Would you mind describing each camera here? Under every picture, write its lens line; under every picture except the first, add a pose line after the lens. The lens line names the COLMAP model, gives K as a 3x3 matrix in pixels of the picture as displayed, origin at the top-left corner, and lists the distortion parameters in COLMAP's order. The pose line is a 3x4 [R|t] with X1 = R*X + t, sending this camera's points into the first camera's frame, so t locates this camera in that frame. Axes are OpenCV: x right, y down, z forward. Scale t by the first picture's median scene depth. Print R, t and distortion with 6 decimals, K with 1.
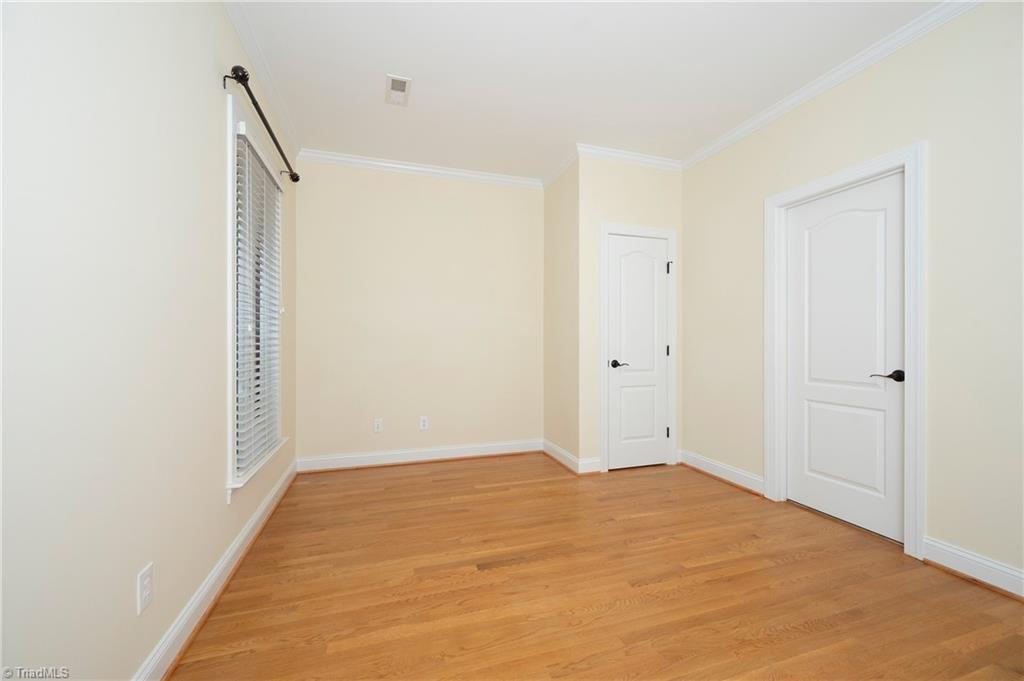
lens RADIAL K [[402.5, 0, 513.5], [0, 402.5, 340.9], [0, 0, 1]] dist [0.001047, 0.000167]
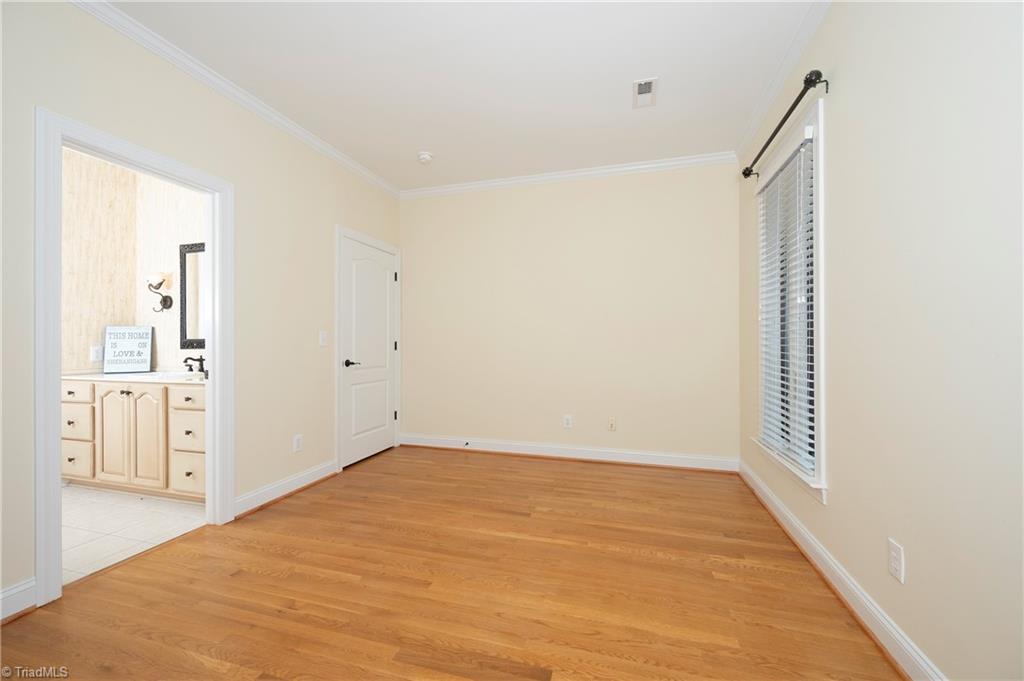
lens RADIAL K [[402.5, 0, 513.5], [0, 402.5, 340.9], [0, 0, 1]] dist [0.001047, 0.000167]
pose [[-0.824336, 0.008715, 0.566034, -0.462025], [0.002730, 0.999931, -0.011420, 0.008846], [-0.566094, -0.007869, -0.824303, 1.737272]]
